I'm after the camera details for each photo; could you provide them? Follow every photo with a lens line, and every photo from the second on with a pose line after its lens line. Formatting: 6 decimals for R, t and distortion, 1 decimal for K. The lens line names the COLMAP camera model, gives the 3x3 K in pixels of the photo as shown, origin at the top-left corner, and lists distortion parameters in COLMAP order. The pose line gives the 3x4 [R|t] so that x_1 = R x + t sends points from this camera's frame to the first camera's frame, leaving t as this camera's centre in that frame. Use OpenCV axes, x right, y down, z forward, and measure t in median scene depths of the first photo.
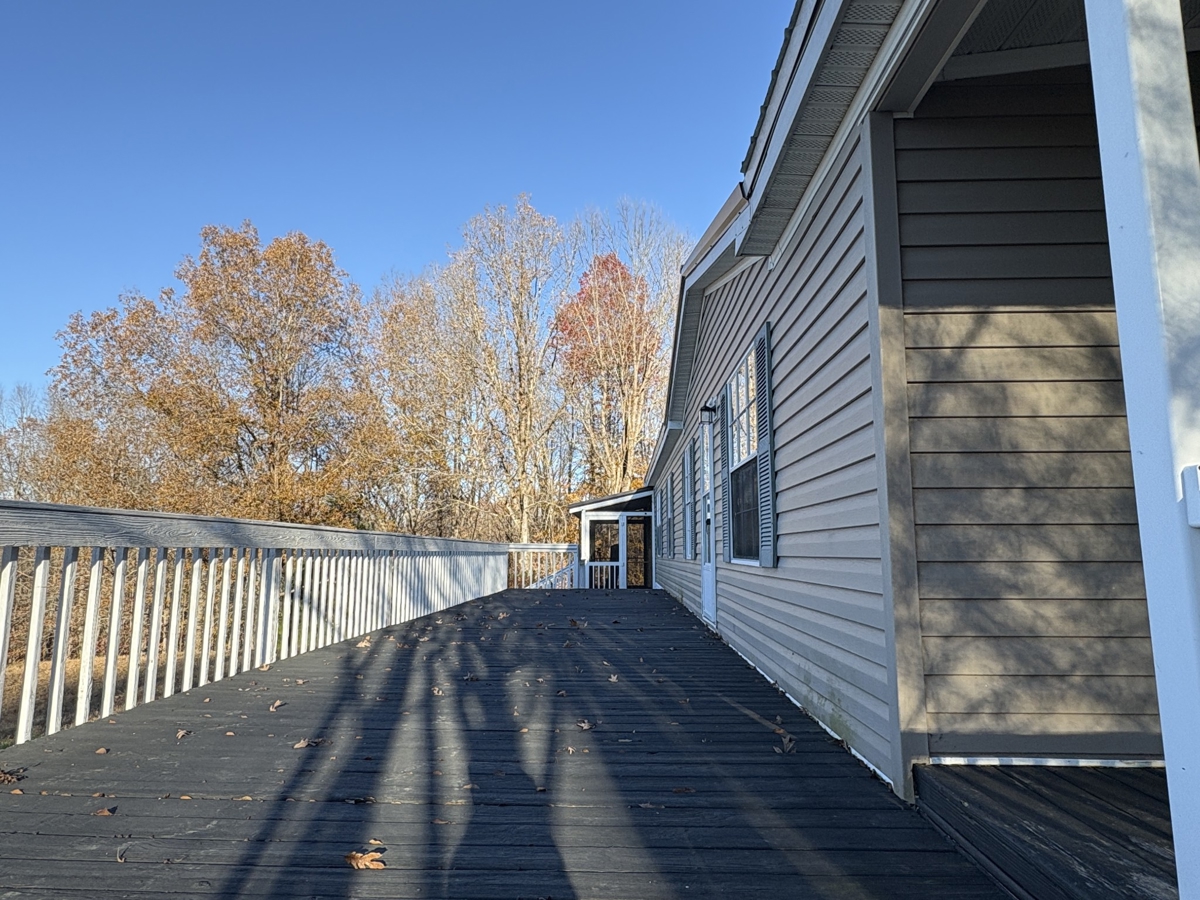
lens RADIAL K [[728.4, 0, 598.9], [0, 728.4, 446.2], [0, 0, 1]] dist [0.008222, -0.000281]
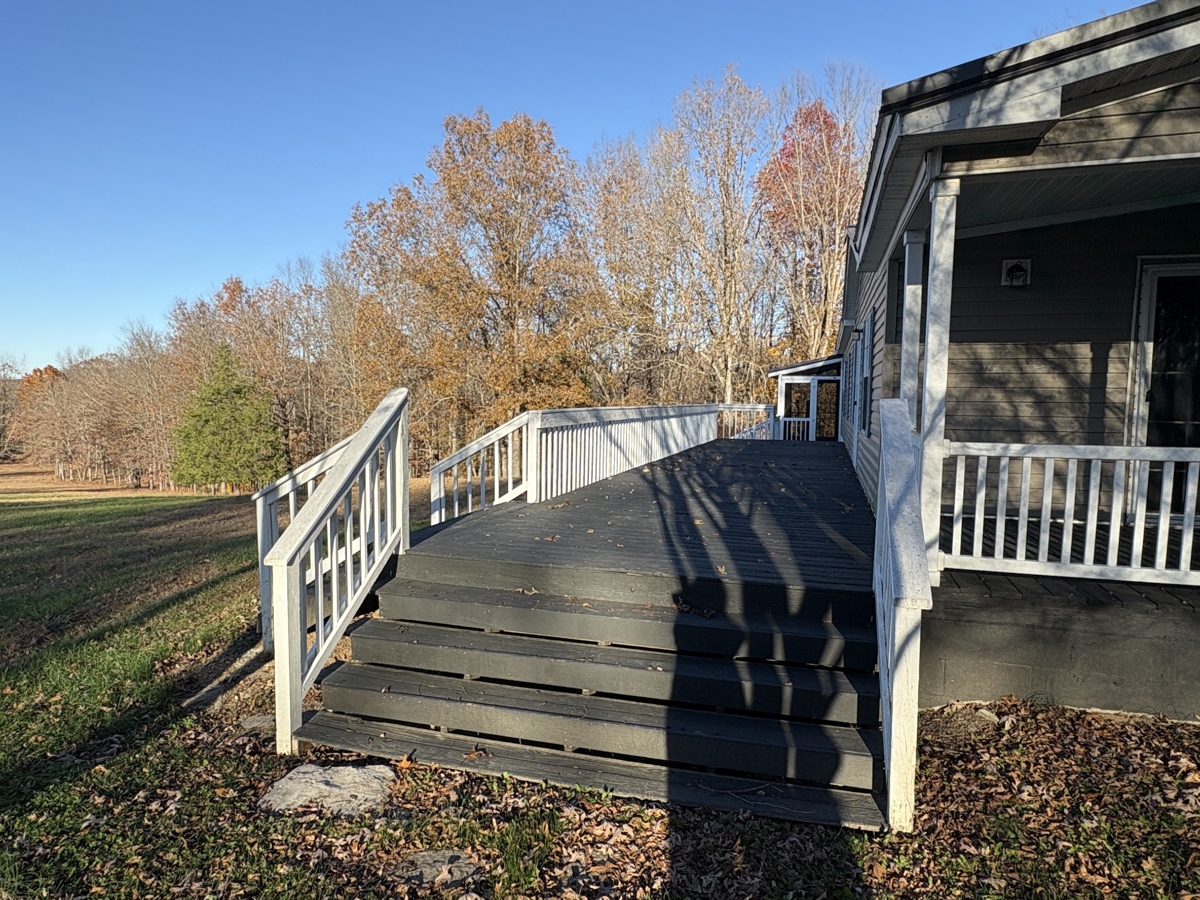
lens RADIAL K [[728.4, 0, 598.0], [0, 728.4, 452.0], [0, 0, 1]] dist [0.008222, -0.000281]
pose [[0.963096, 0.029444, -0.267544, 0.013190], [0.029168, 0.976728, 0.212489, -0.045947], [0.267574, -0.212452, 0.939824, -0.205288]]
